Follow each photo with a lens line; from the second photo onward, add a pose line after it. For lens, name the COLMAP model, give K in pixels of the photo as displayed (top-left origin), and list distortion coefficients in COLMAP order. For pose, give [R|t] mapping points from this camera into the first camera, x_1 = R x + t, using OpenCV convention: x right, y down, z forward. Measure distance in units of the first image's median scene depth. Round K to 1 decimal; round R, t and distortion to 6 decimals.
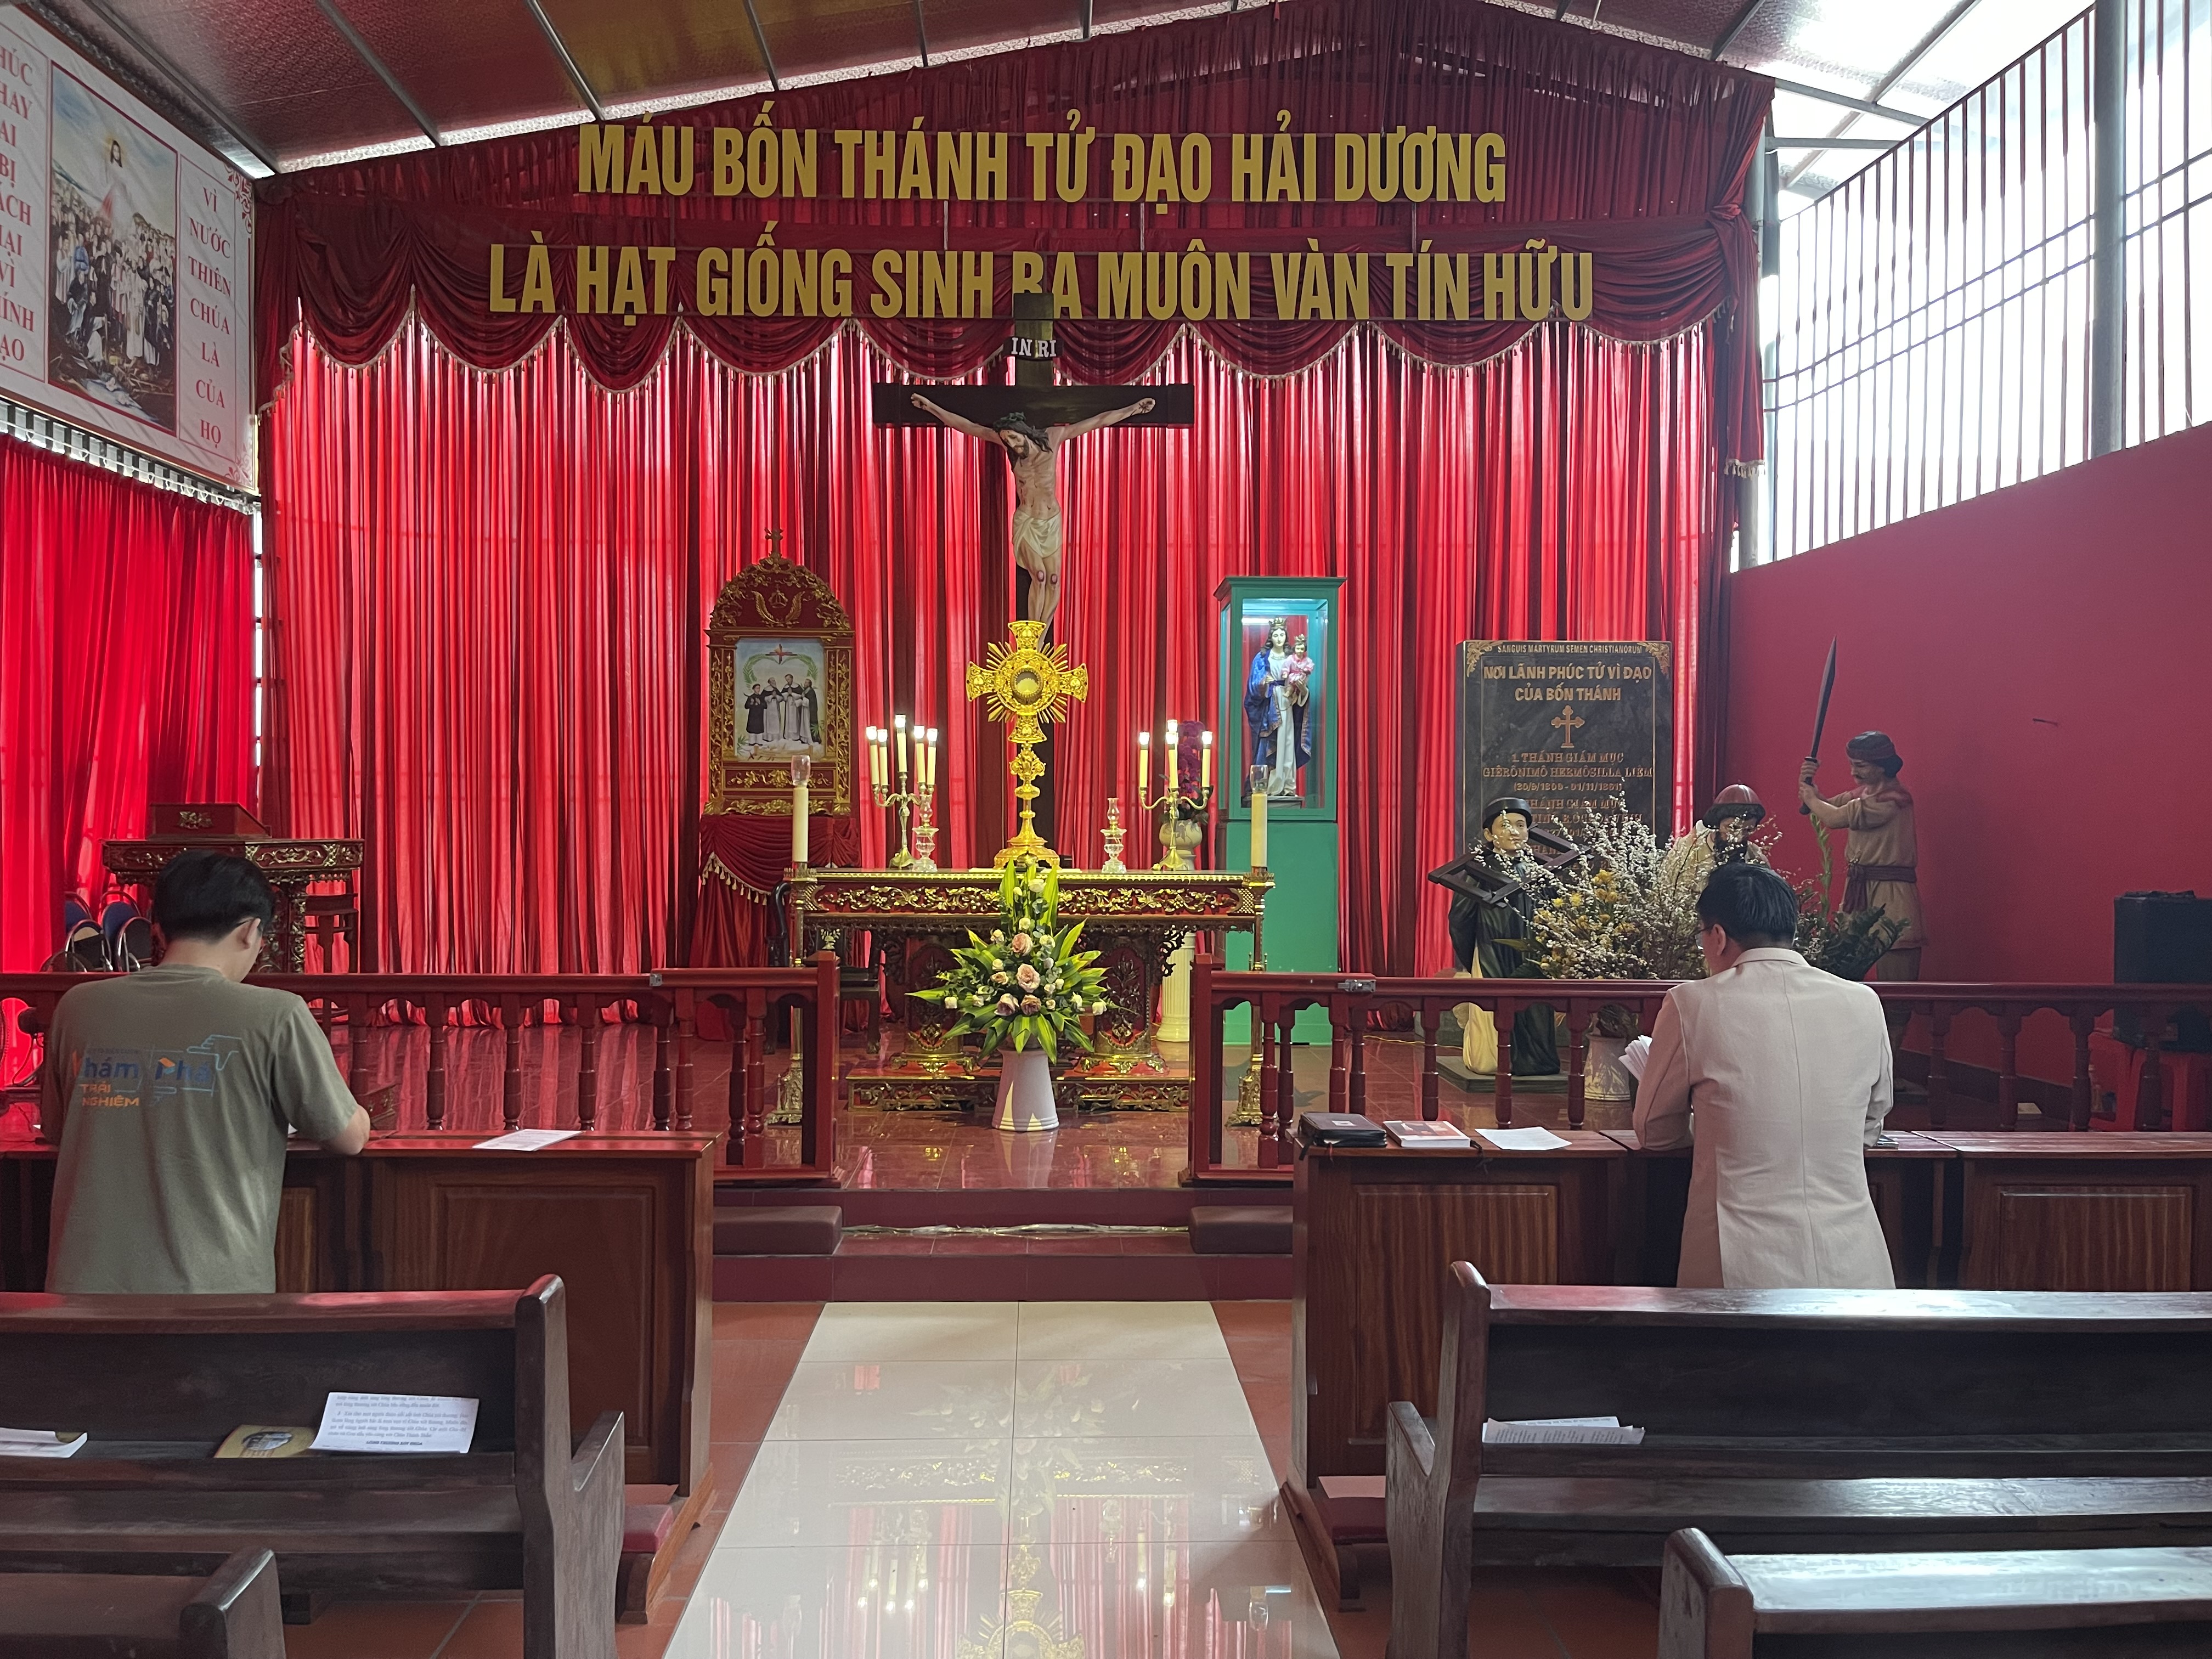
lens RADIAL K [[1772.7, 0, 1120.7], [0, 1772.7, 847.6], [0, 0, 1]] dist [-0.001788, -0.016557]
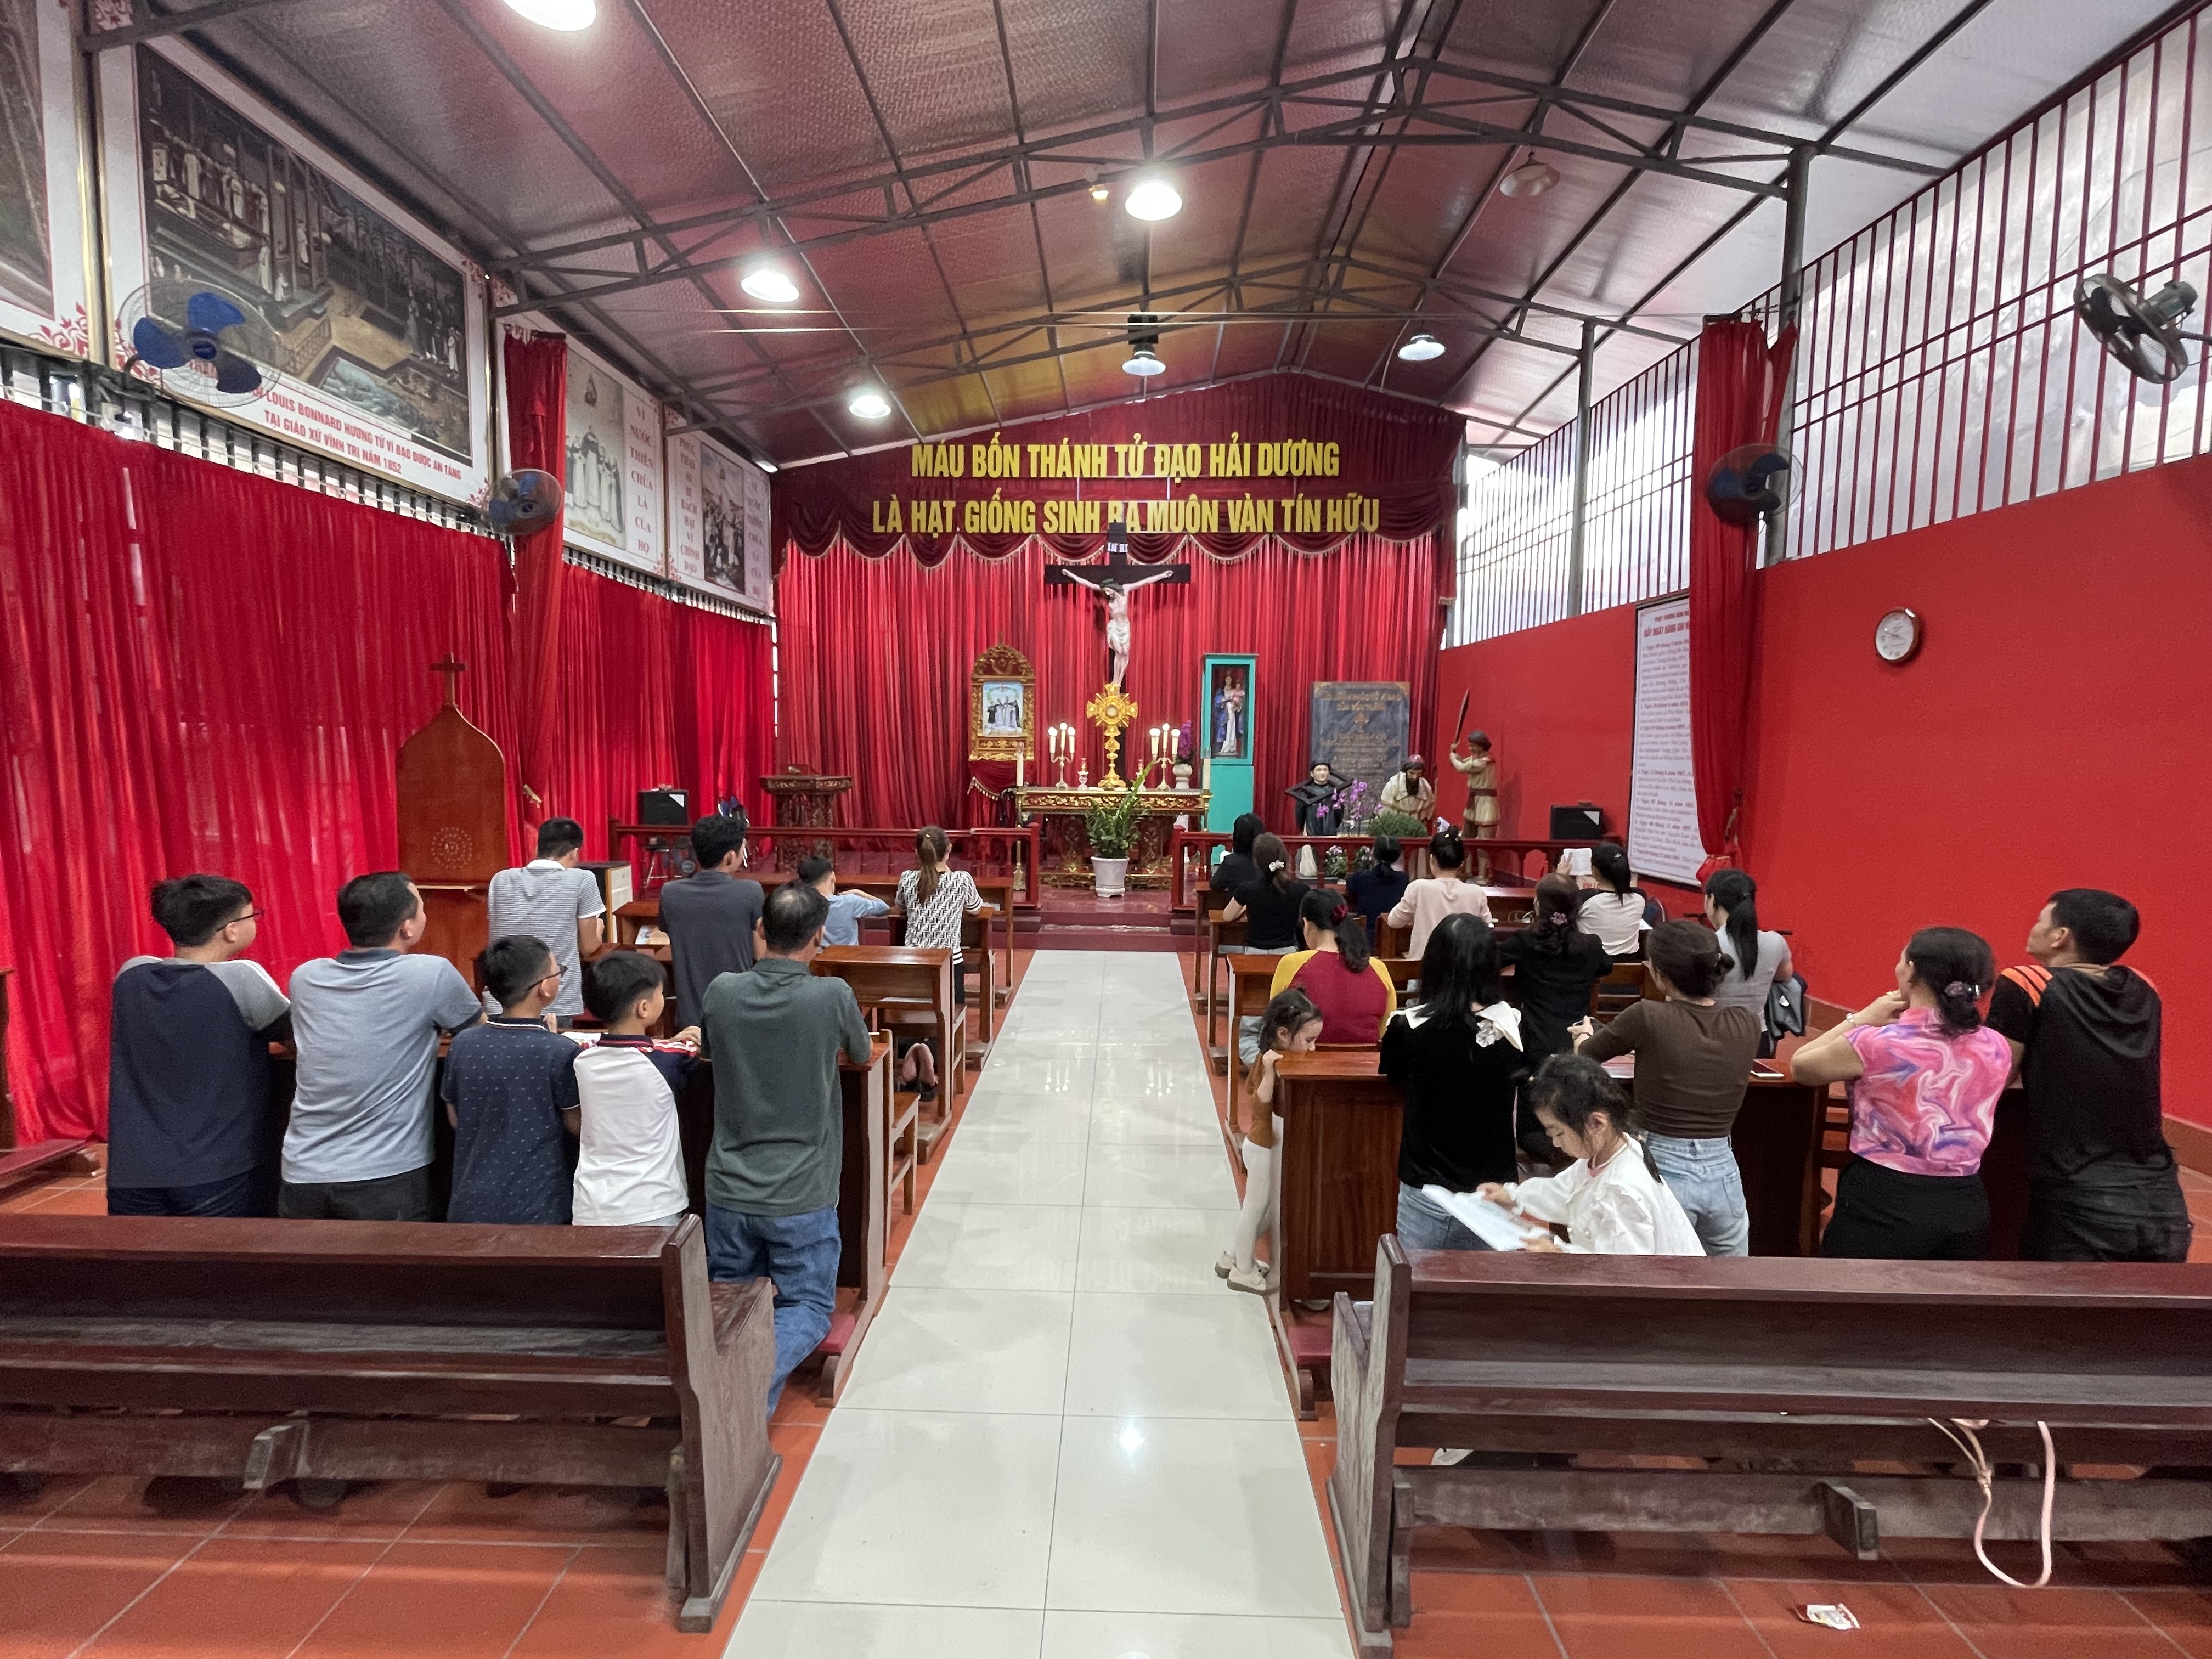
lens RADIAL K [[965.0, 0, 1101.5], [0, 965.0, 845.2], [0, 0, 1]] dist [0.024948, 0.000280]
pose [[0.997722, 0.013499, -0.066091, 0.015056], [-0.007867, 0.996373, 0.084732, -0.015965], [0.066995, -0.084019, 0.994209, -0.221847]]
